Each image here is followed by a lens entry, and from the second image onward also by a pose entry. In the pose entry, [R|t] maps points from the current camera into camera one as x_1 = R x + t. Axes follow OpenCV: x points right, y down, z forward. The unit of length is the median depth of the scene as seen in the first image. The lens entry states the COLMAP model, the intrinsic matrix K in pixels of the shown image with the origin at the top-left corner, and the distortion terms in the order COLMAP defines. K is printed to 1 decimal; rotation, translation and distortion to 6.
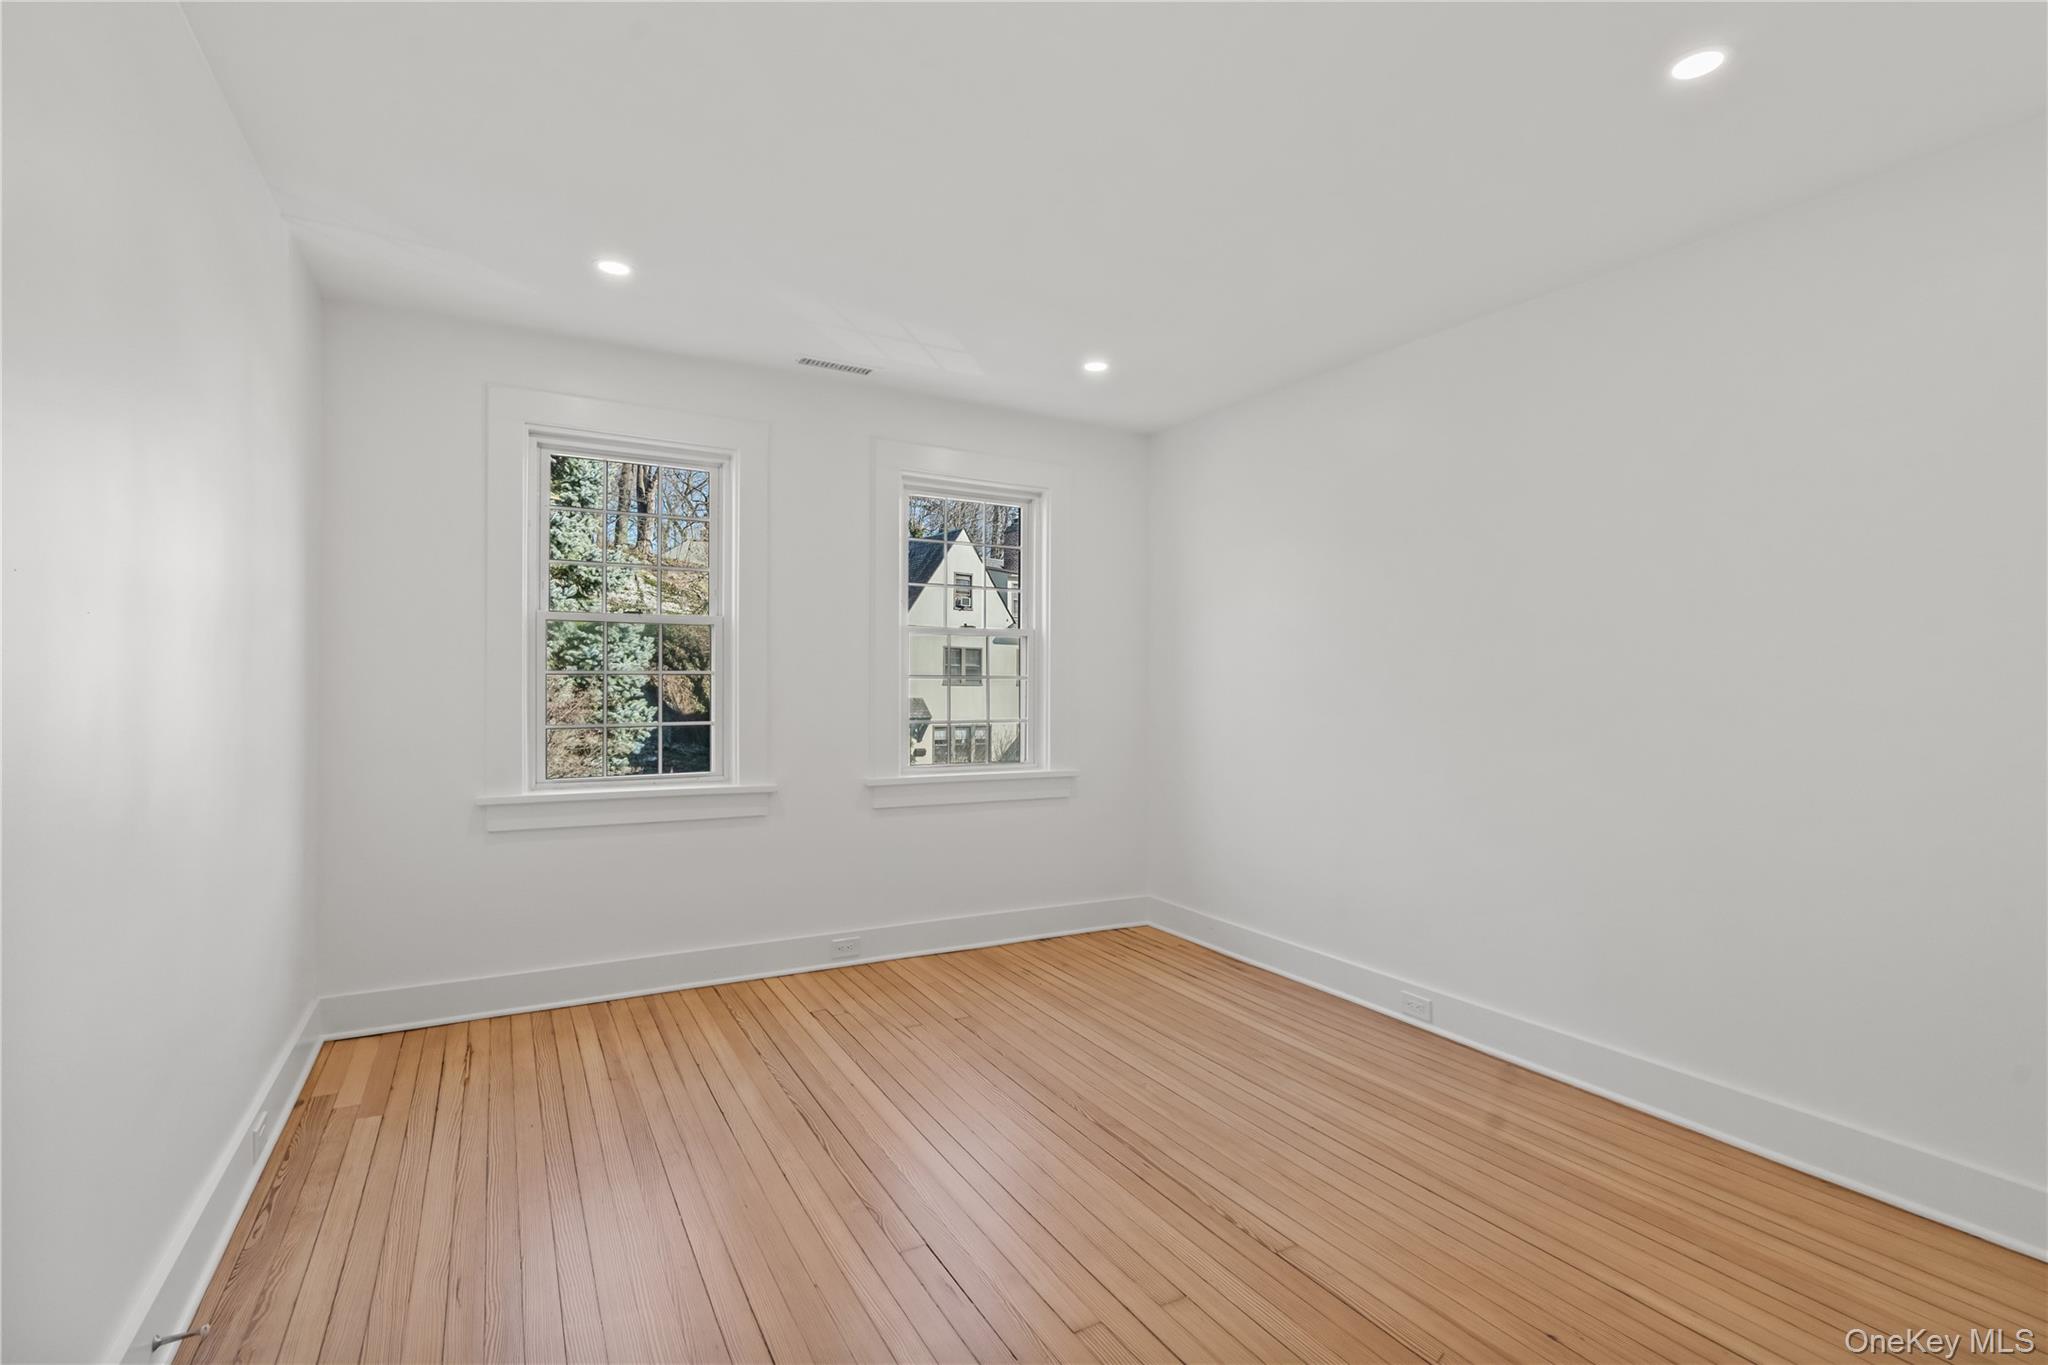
lens RADIAL K [[933.8, 0, 1017.8], [0, 933.8, 671.5], [0, 0, 1]] dist [-0.008939, 0.000867]
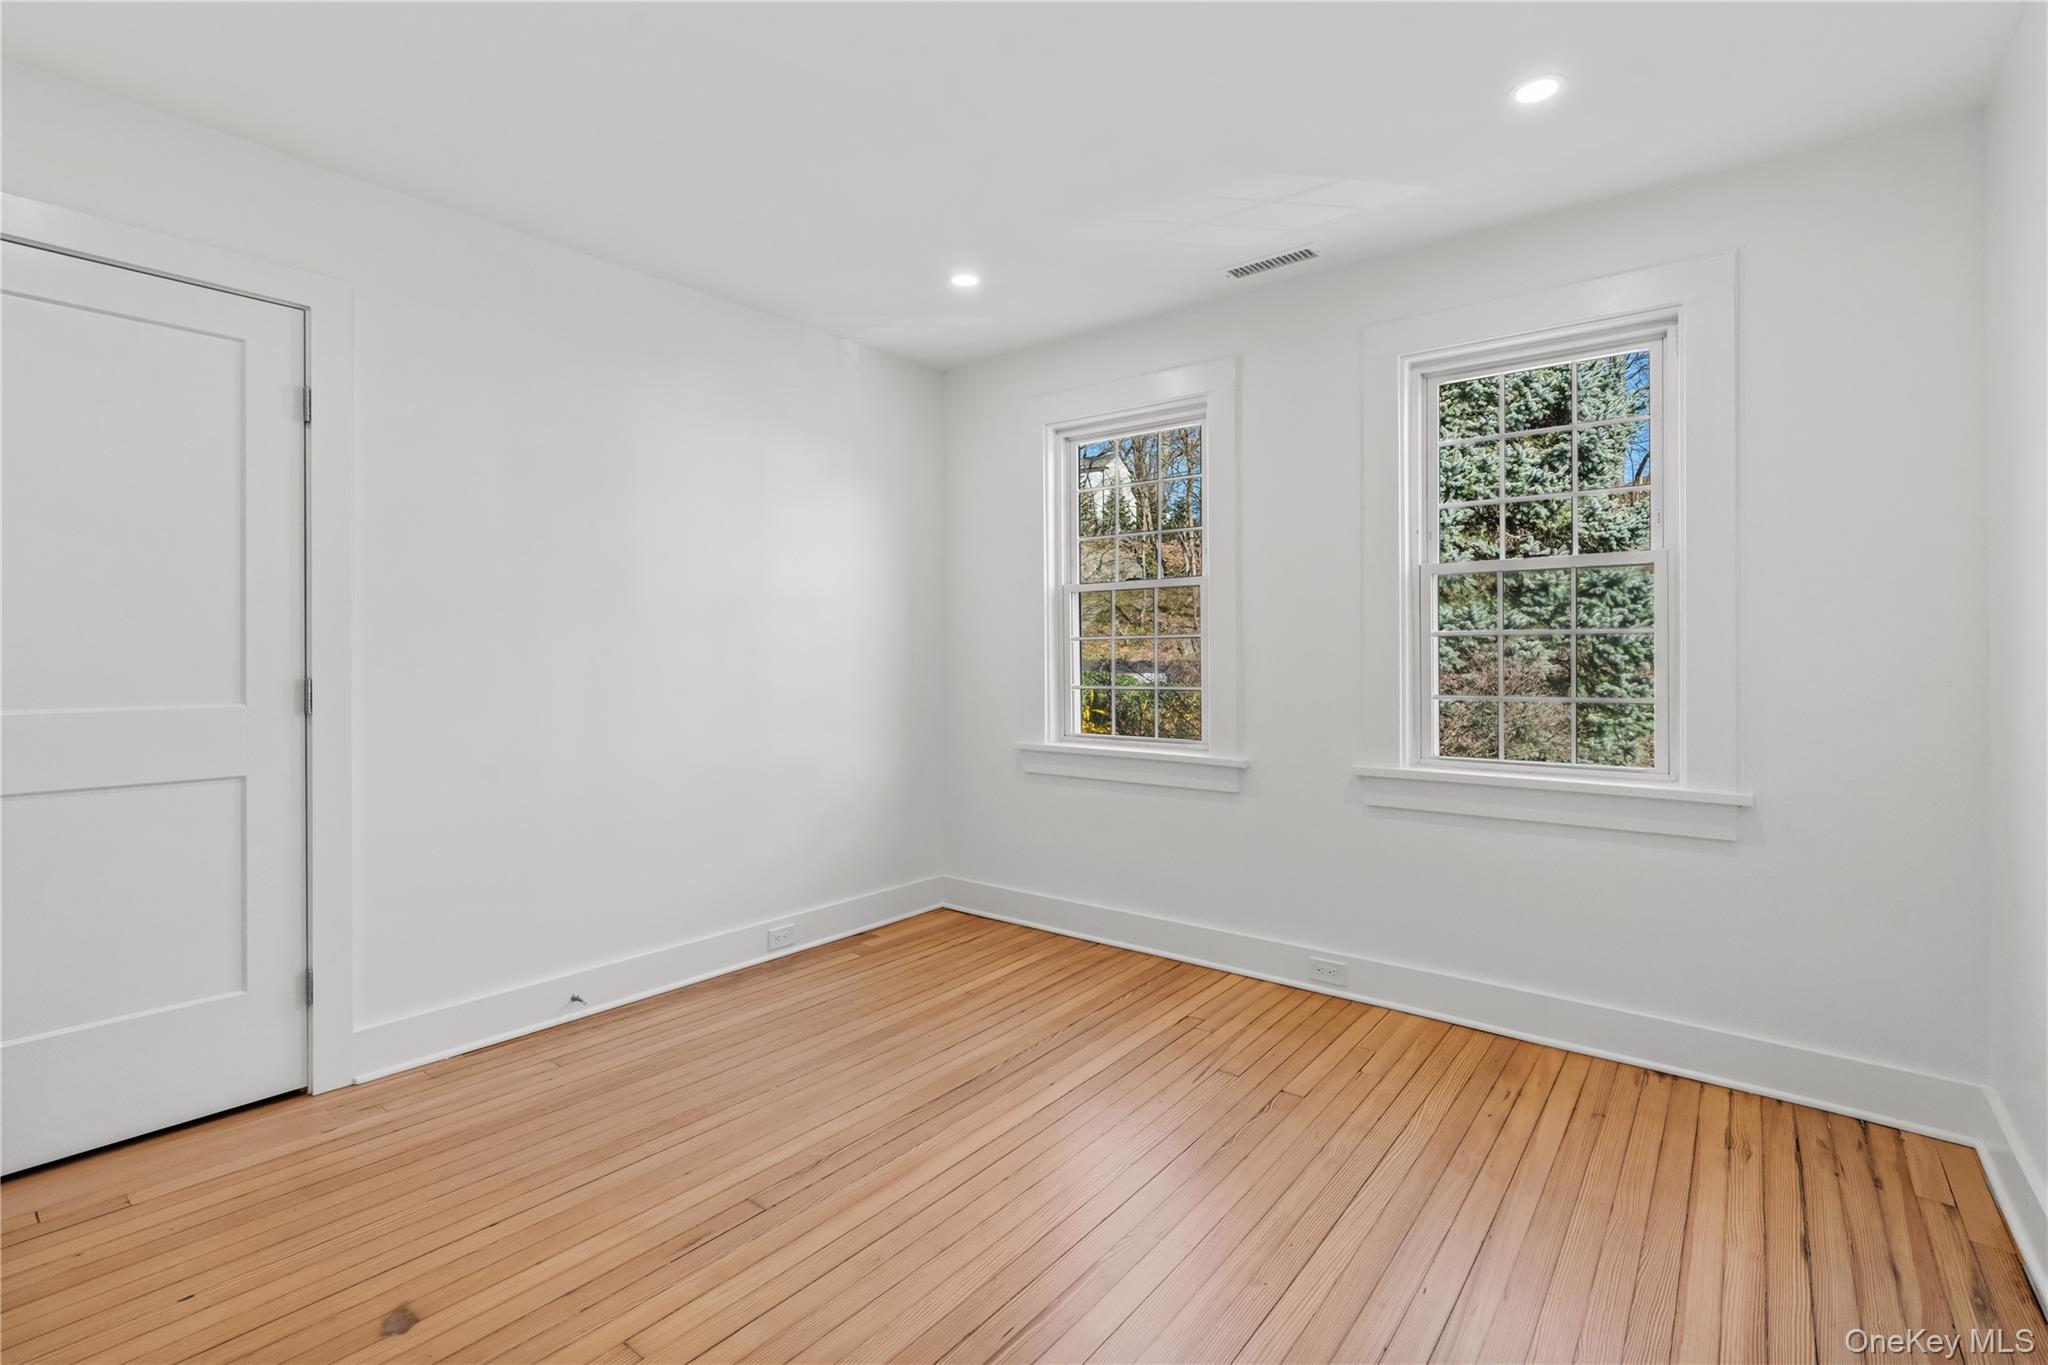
lens RADIAL K [[932.8, 0, 1024.8], [0, 932.8, 658.2], [0, 0, 1]] dist [0.000259, 0.000814]
pose [[0.390100, -0.007480, -0.920742, 0.512784], [0.010468, 0.999938, -0.003688, 0.028091], [0.920713, -0.008200, 0.390155, 0.498707]]
